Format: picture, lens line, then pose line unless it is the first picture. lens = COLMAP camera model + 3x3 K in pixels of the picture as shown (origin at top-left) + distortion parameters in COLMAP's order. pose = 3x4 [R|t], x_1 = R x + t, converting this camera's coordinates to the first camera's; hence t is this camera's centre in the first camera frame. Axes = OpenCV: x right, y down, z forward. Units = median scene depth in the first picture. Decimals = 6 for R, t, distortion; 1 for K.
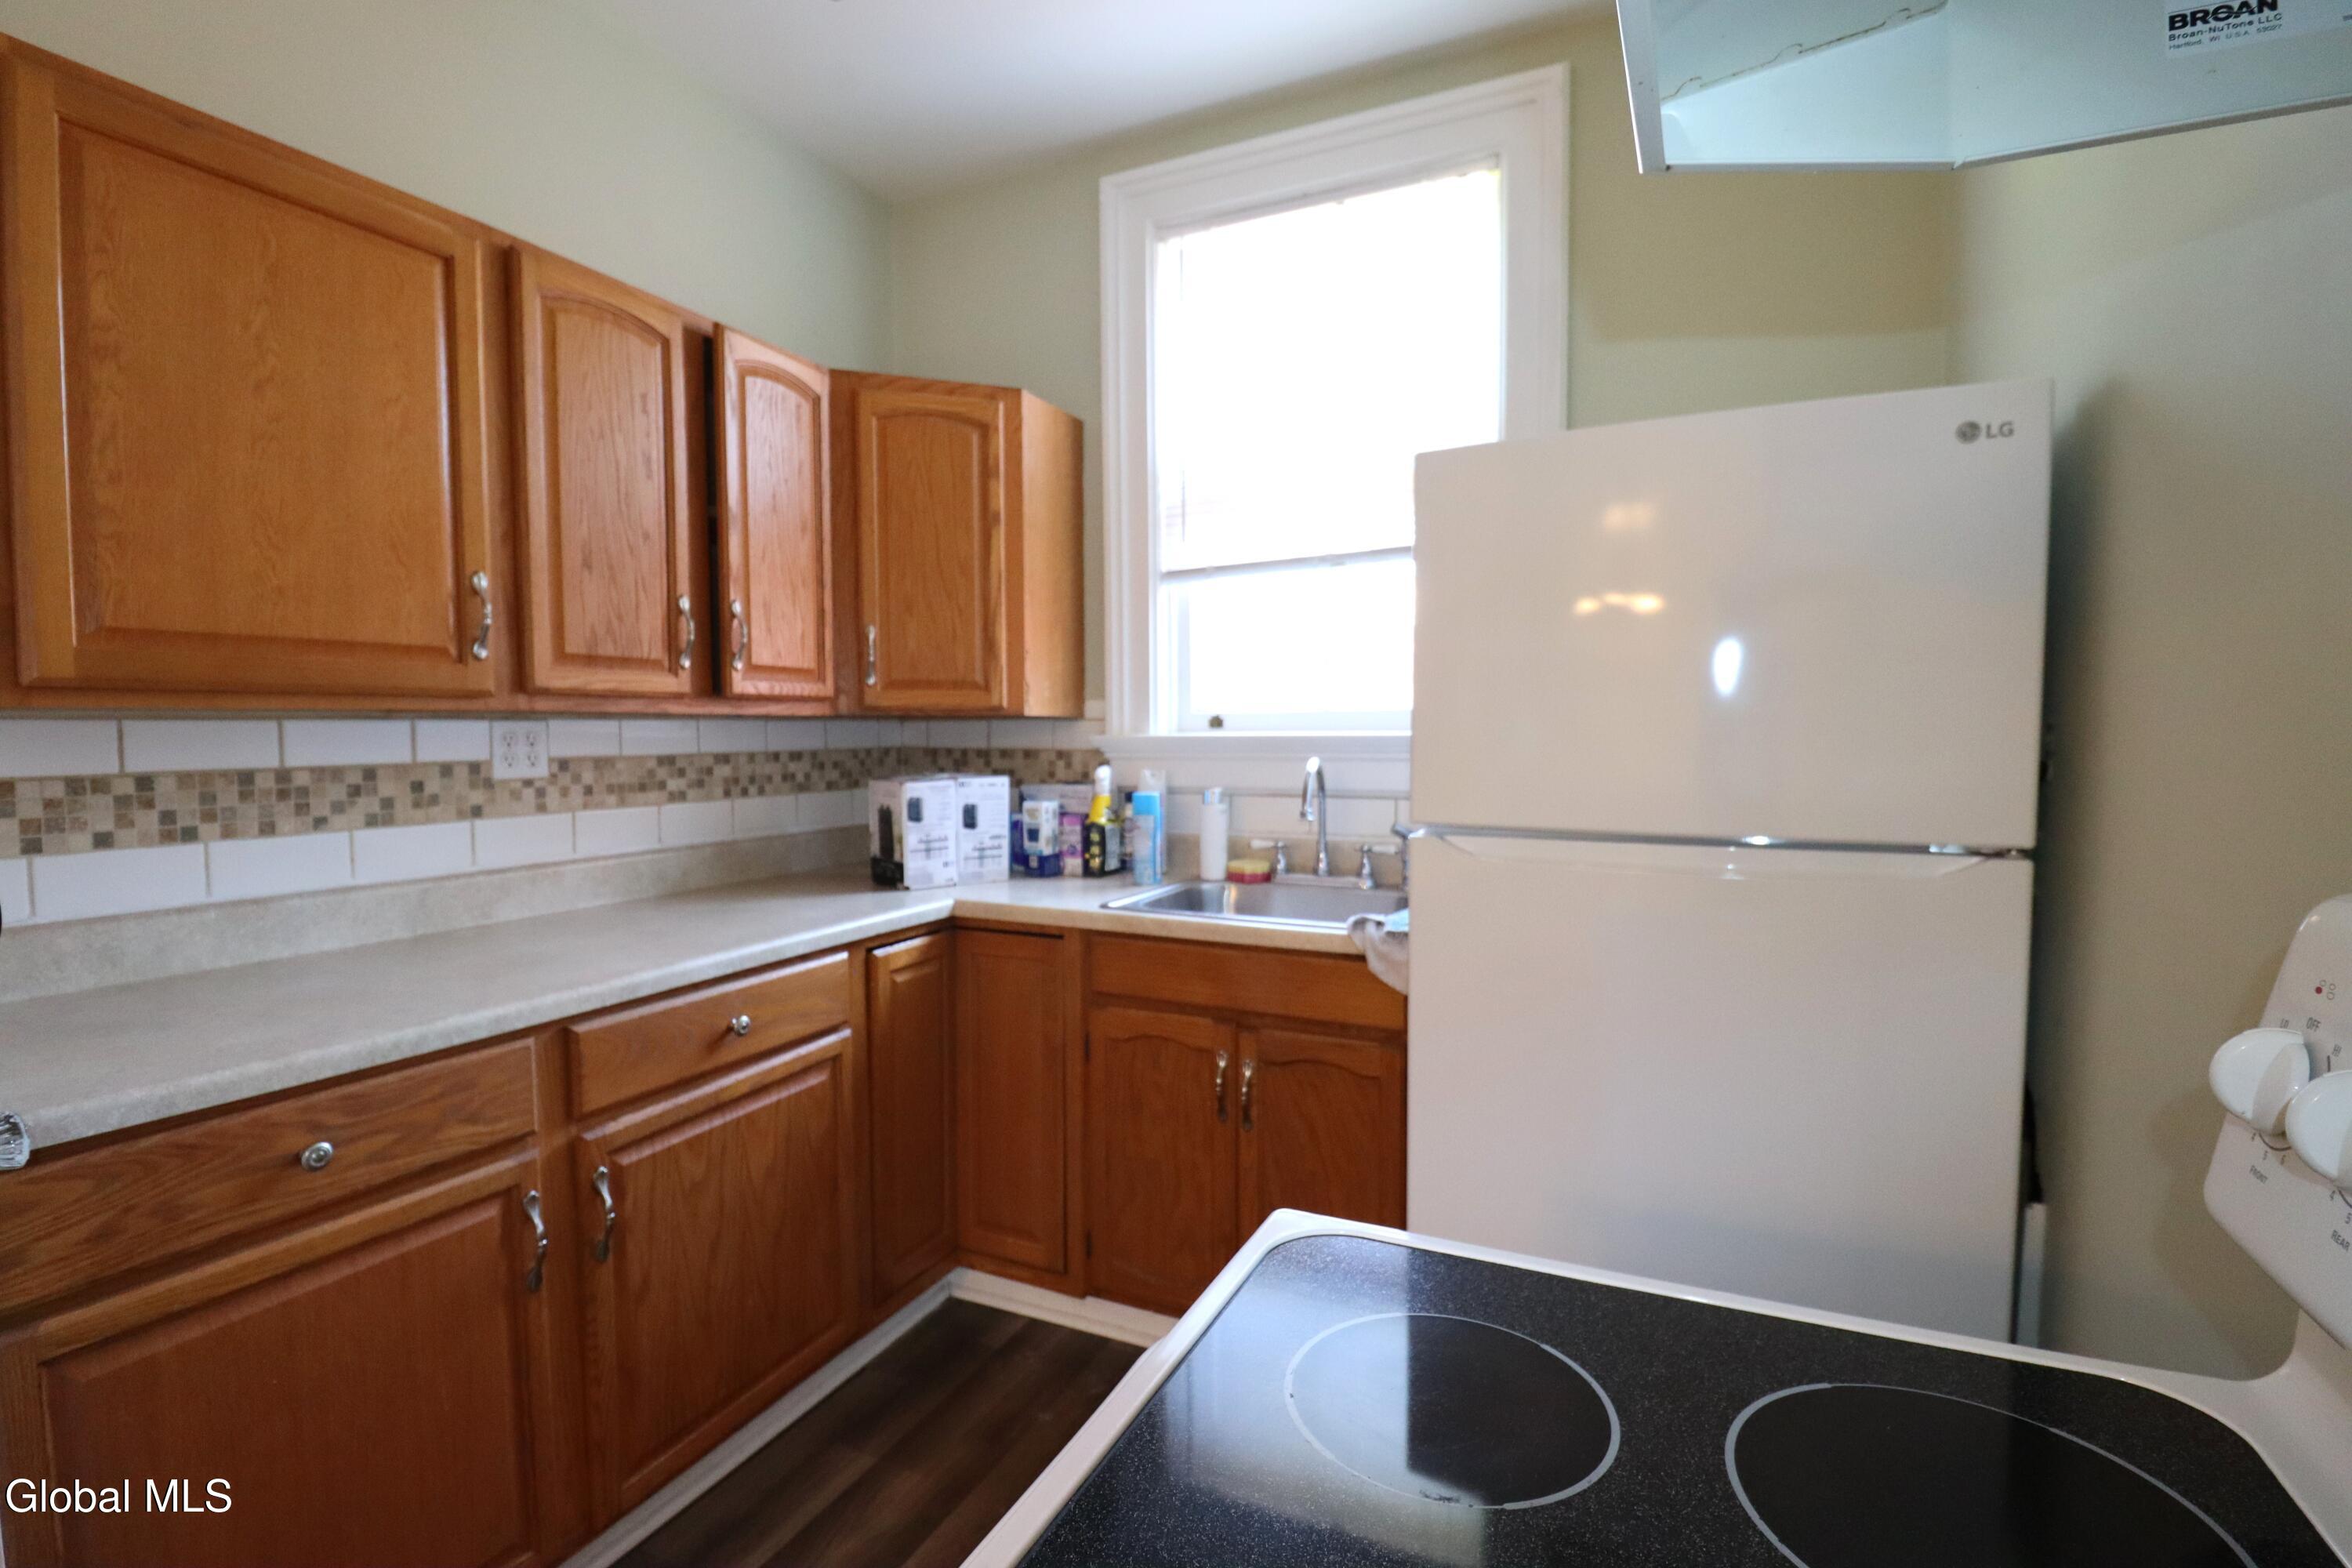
lens RADIAL K [[1095.8, 0, 1171.3], [0, 1095.8, 783.1], [0, 0, 1]] dist [-0.005542, -0.009562]
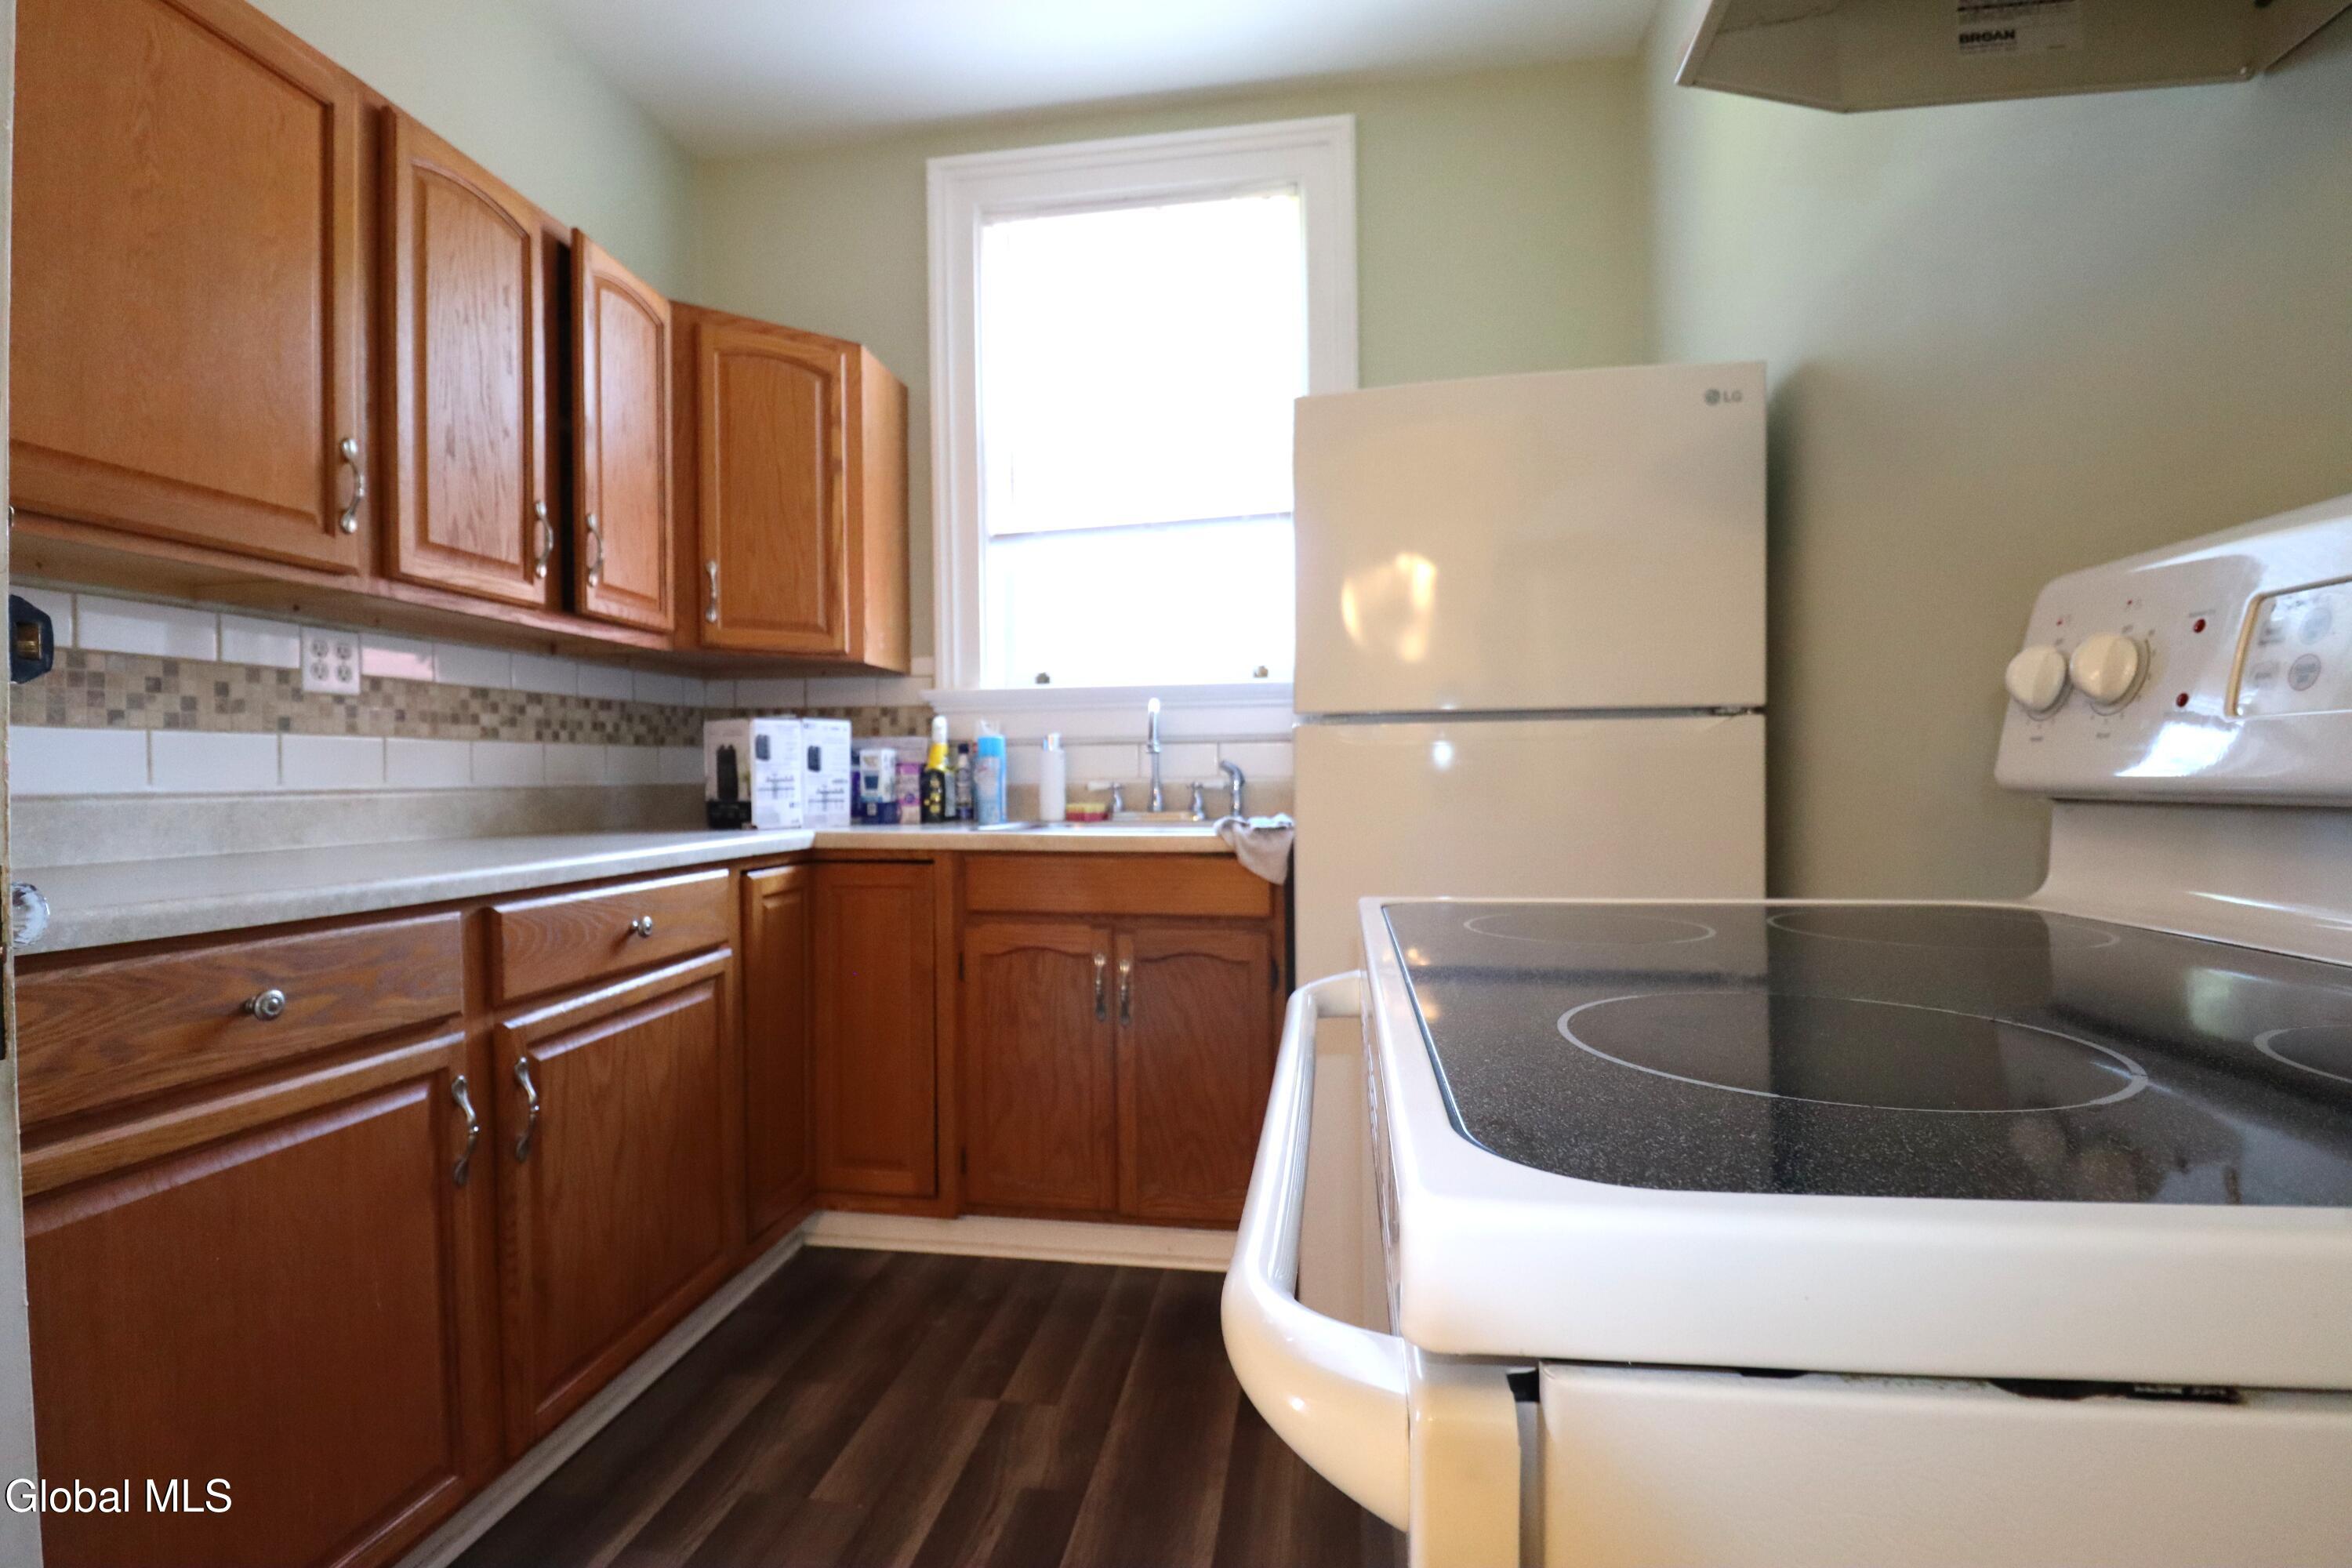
lens RADIAL K [[1095.8, 0, 1175.7], [0, 1095.8, 782.2], [0, 0, 1]] dist [-0.005542, -0.009562]
pose [[0.959442, -0.008702, 0.281770, -0.189952], [0.021689, 0.998839, -0.043005, 0.129444], [-0.281069, 0.047372, 0.958518, -0.057723]]
